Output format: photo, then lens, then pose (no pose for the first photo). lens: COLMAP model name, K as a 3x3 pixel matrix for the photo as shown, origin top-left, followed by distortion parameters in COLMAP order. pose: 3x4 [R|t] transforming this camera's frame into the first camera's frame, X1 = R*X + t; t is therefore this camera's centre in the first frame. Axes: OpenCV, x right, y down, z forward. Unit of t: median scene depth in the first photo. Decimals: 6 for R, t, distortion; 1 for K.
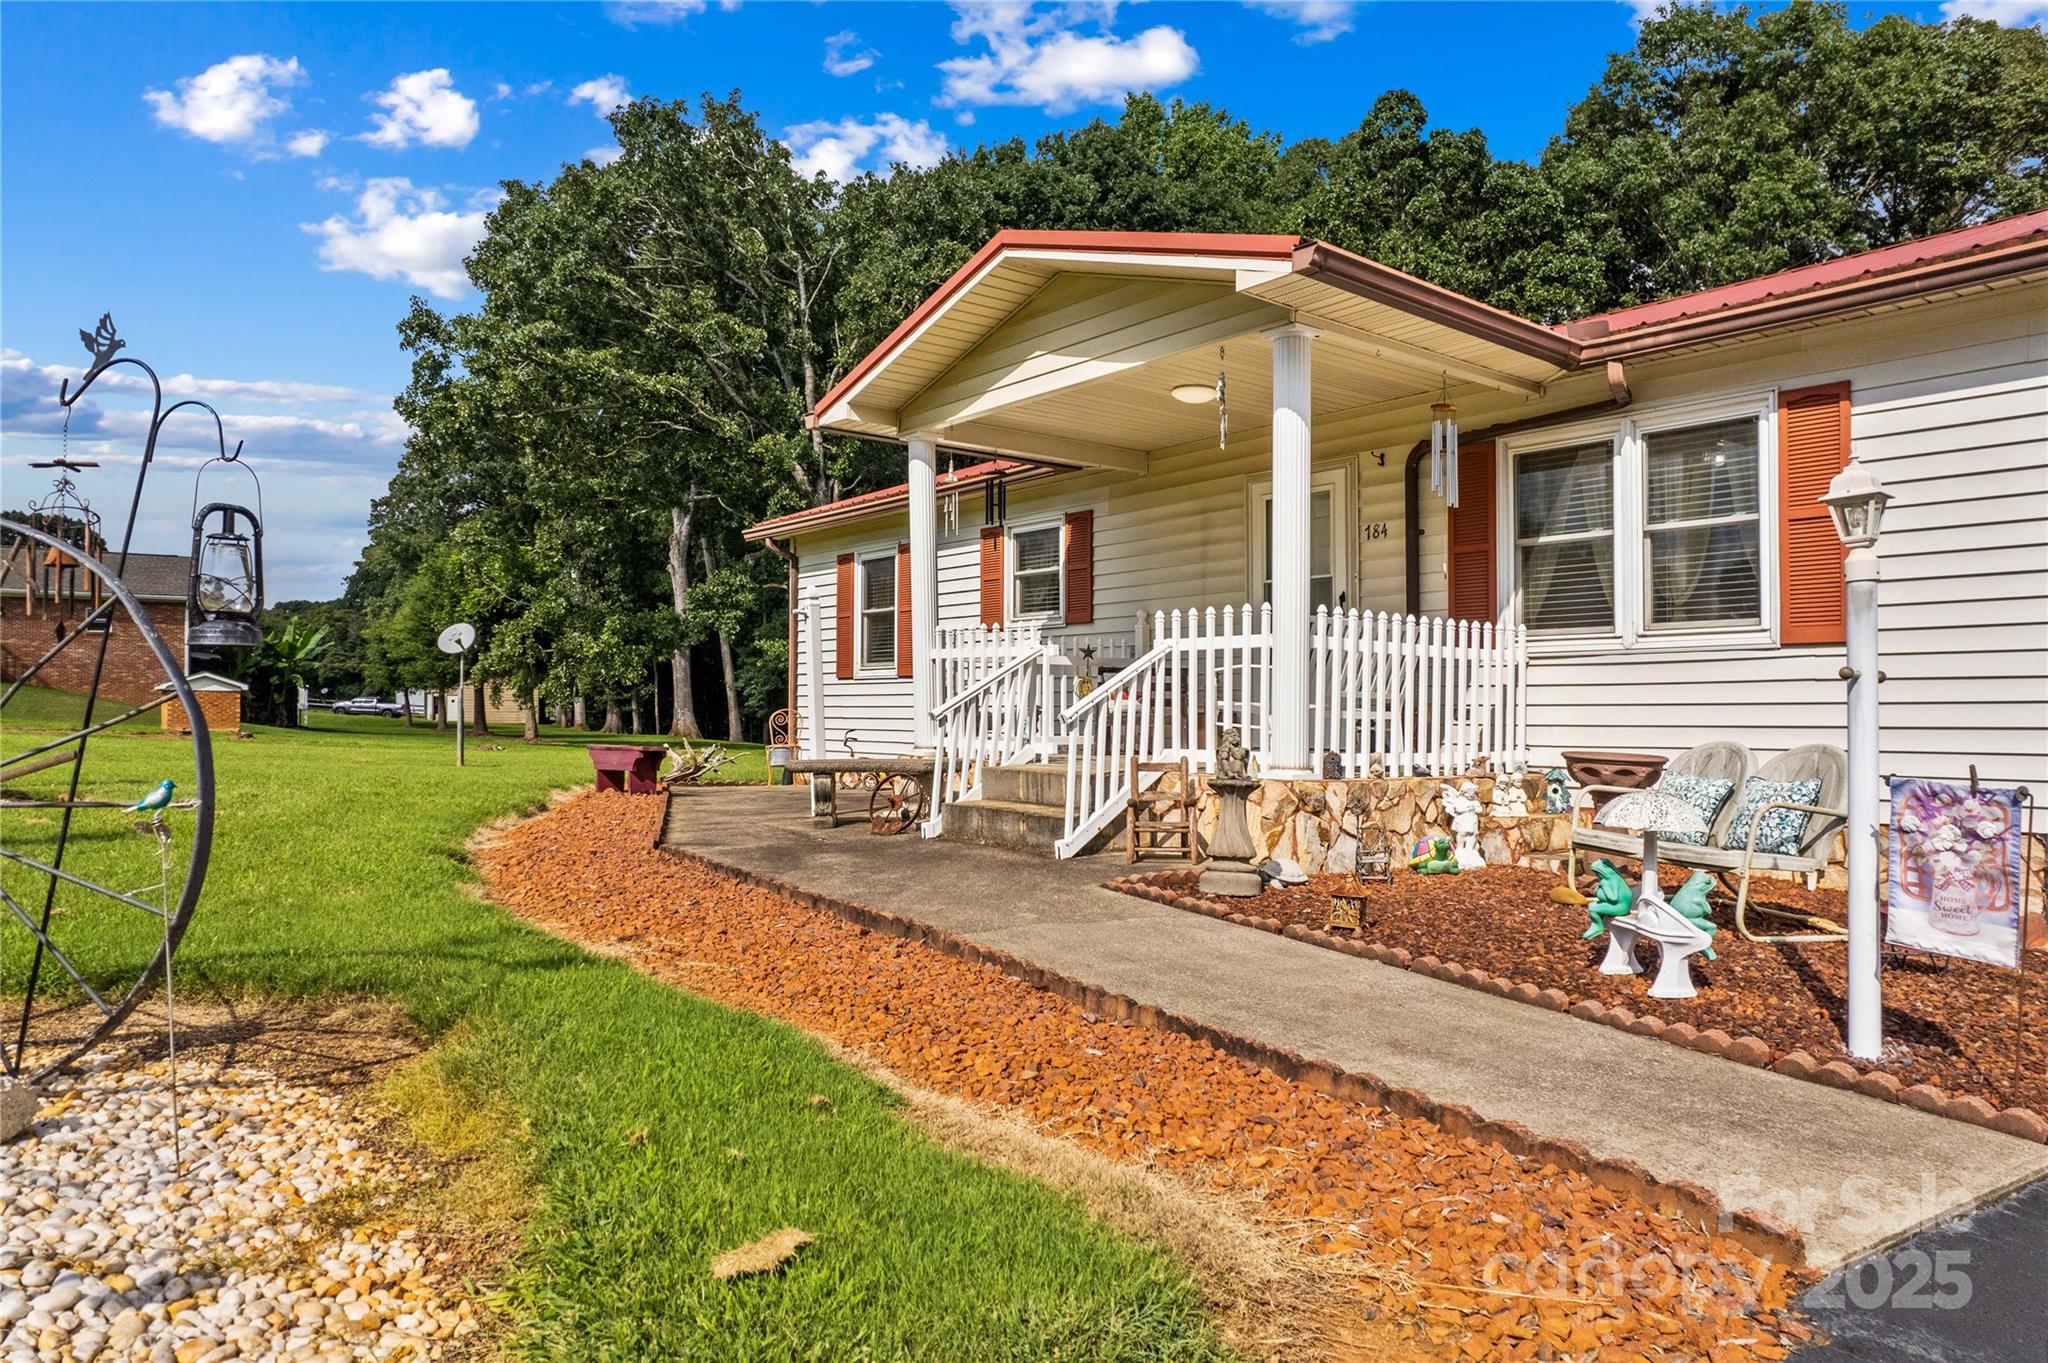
lens RADIAL K [[1321.0, 0, 1021.5], [0, 1321.0, 697.1], [0, 0, 1]] dist [-0.071494, 0.061164]
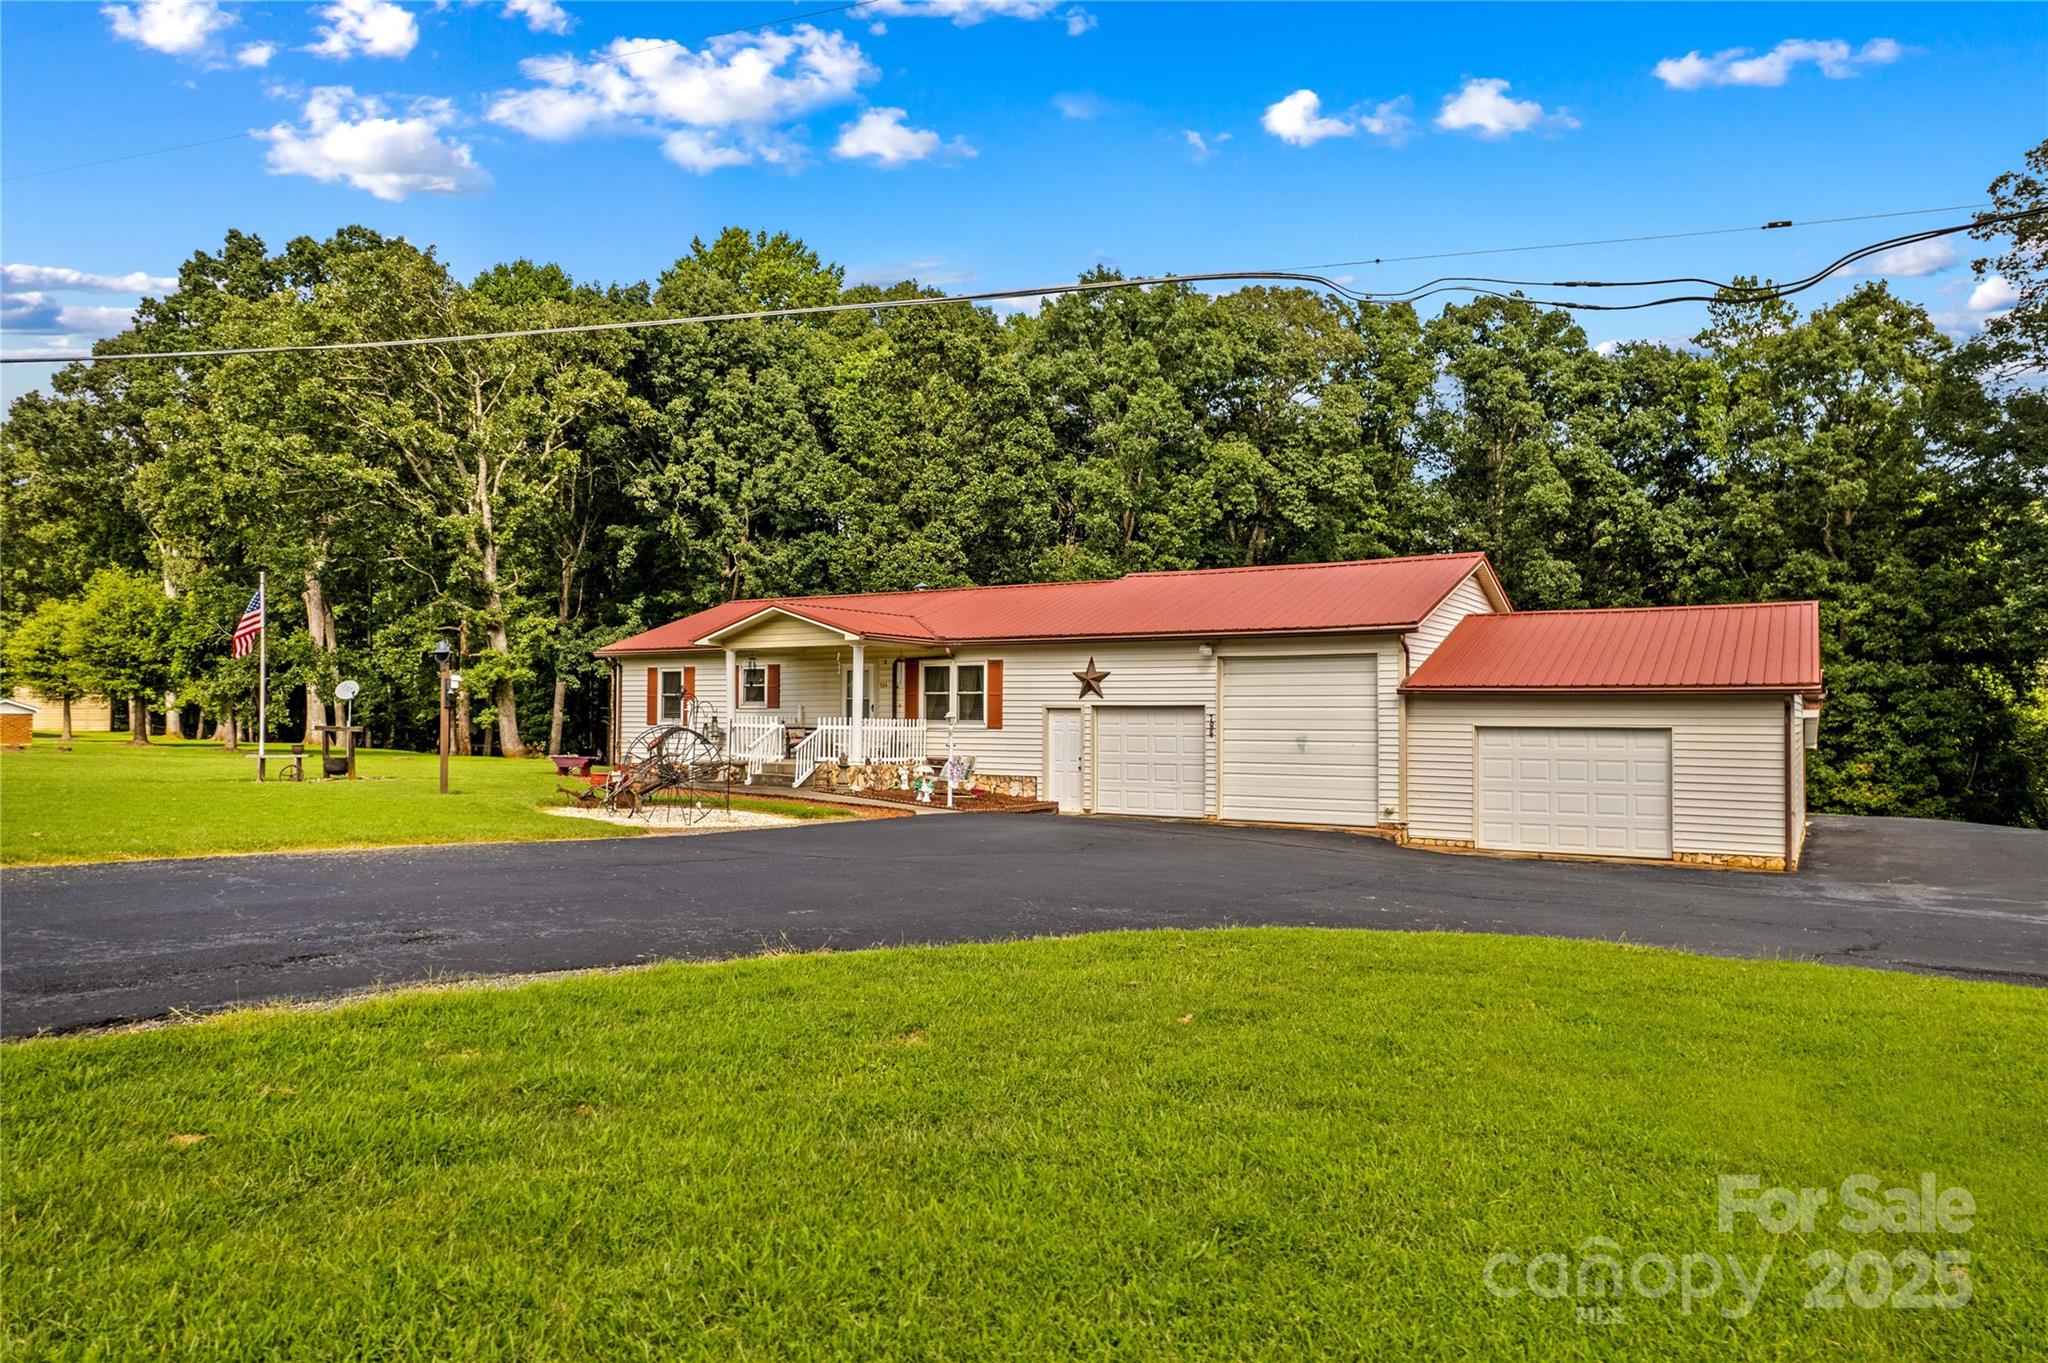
lens RADIAL K [[1318.8, 0, 1019.1], [0, 1318.8, 670.2], [0, 0, 1]] dist [-0.069299, 0.059046]
pose [[0.943307, 0.013898, 0.331631, -0.104485], [-0.006473, 0.999703, -0.023482, -0.021221], [-0.331859, 0.020004, 0.943117, -0.463528]]
